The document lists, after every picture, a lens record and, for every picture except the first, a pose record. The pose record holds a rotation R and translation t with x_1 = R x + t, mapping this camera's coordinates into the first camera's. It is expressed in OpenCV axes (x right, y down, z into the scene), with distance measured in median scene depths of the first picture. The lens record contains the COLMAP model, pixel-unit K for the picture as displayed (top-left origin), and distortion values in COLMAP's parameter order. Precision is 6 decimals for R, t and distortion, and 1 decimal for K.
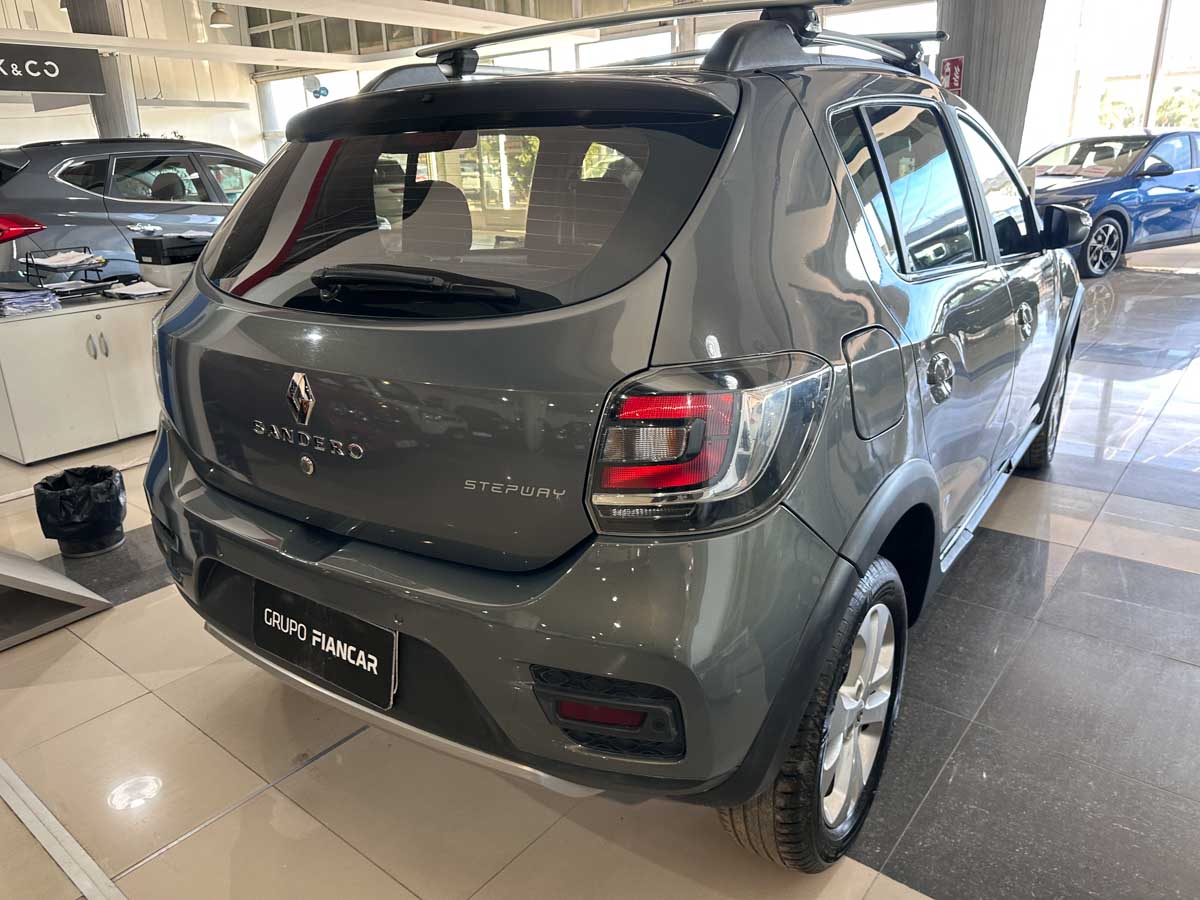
lens RADIAL K [[858.7, 0, 587.5], [0, 858.7, 426.1], [0, 0, 1]] dist [0.012621, 0.001871]
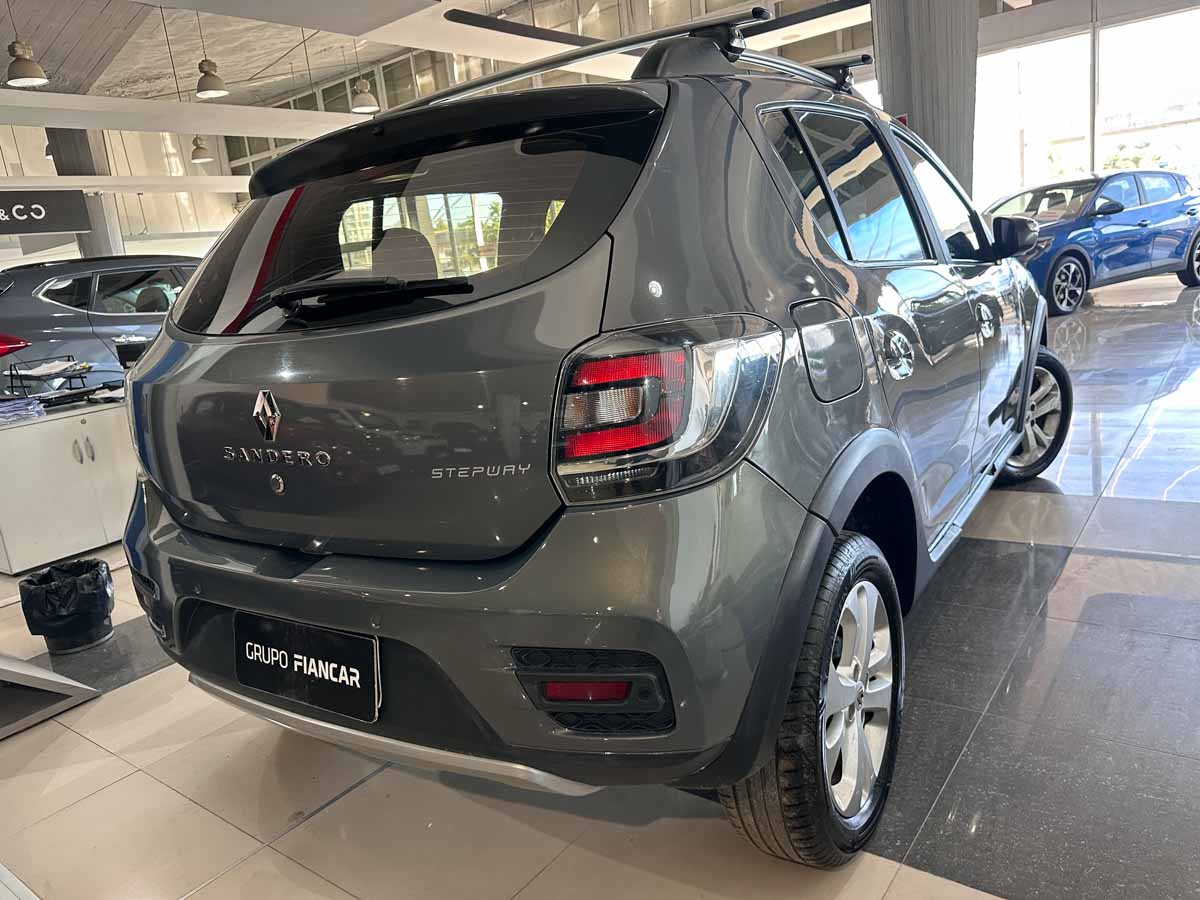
lens RADIAL K [[858.5, 0, 600.0], [0, 858.5, 450.0], [0, 0, 1]] dist [0.018060, -0.003787]
pose [[0.995800, -0.090715, 0.012356, 0.032260], [0.091512, 0.990274, -0.104802, 0.122441], [-0.002728, 0.105492, 0.994416, -0.001094]]
